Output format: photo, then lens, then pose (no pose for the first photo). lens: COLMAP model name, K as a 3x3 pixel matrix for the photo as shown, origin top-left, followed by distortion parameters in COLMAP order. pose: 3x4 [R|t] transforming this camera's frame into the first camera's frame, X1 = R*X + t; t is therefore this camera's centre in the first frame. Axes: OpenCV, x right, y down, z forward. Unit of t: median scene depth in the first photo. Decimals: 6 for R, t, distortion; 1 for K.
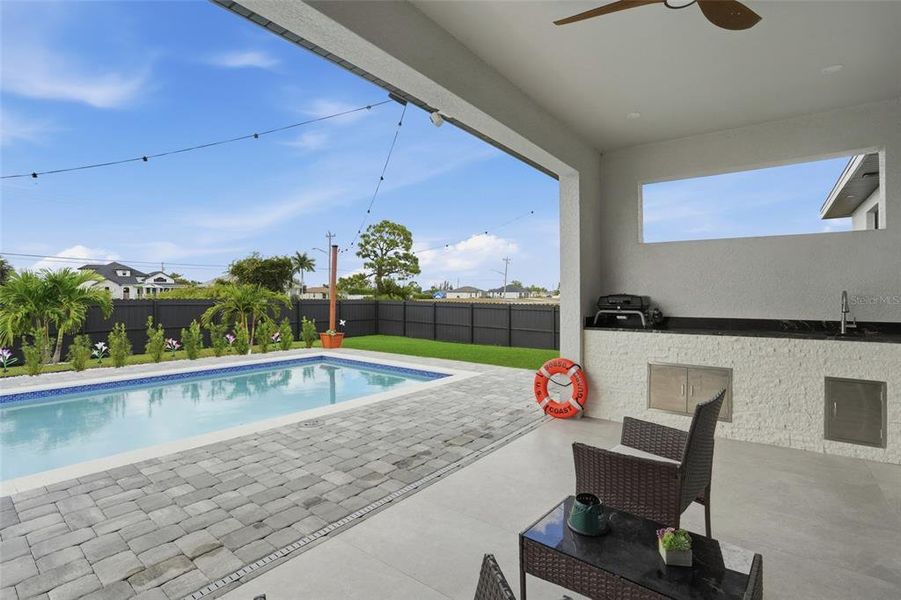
lens RADIAL K [[424.9, 0, 453.1], [0, 424.9, 296.9], [0, 0, 1]] dist [-0.044958, 0.006969]
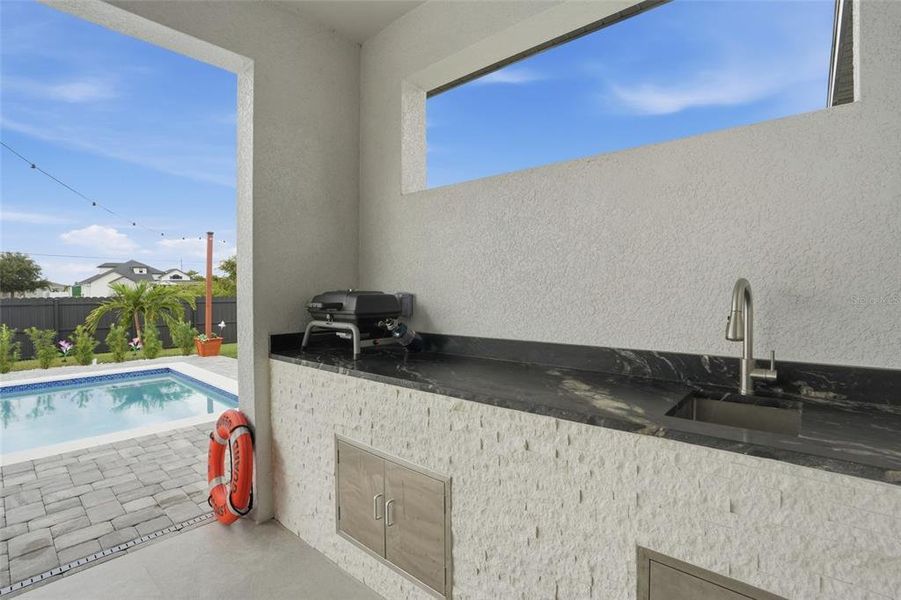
lens RADIAL K [[424.9, 0, 448.1], [0, 424.9, 296.8], [0, 0, 1]] dist [-0.044958, 0.006969]
pose [[0.998881, -0.006901, -0.046780, 0.041541], [0.007493, 0.999894, 0.012486, -0.000354], [0.046689, -0.012823, 0.998827, 0.036116]]
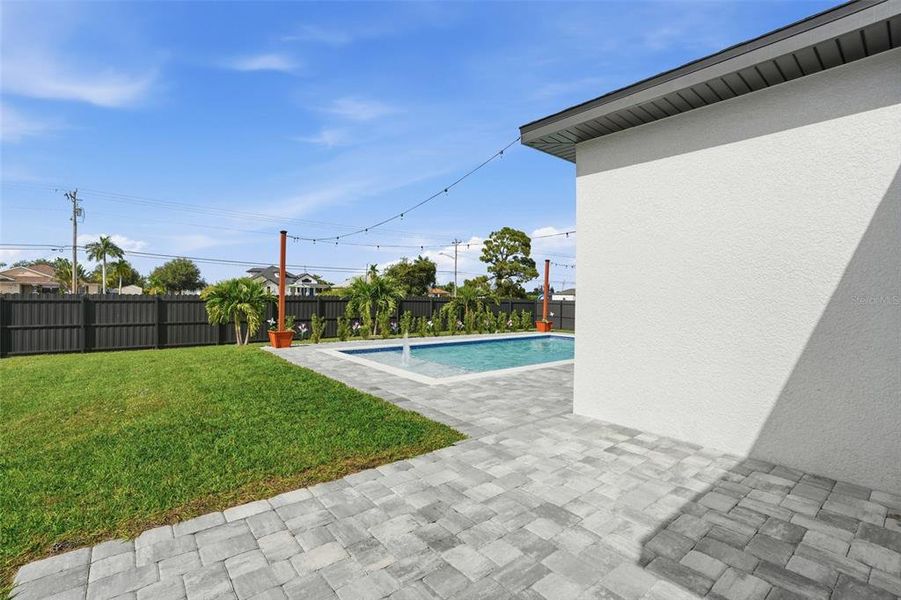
lens RADIAL K [[424.9, 0, 449.6], [0, 424.9, 297.8], [0, 0, 1]] dist [-0.044958, 0.006969]
pose [[0.972286, 0.015168, -0.233301, -0.046954], [-0.015575, 0.999879, 0.000101, 0.001563], [0.233274, 0.003535, 0.972405, -0.090976]]
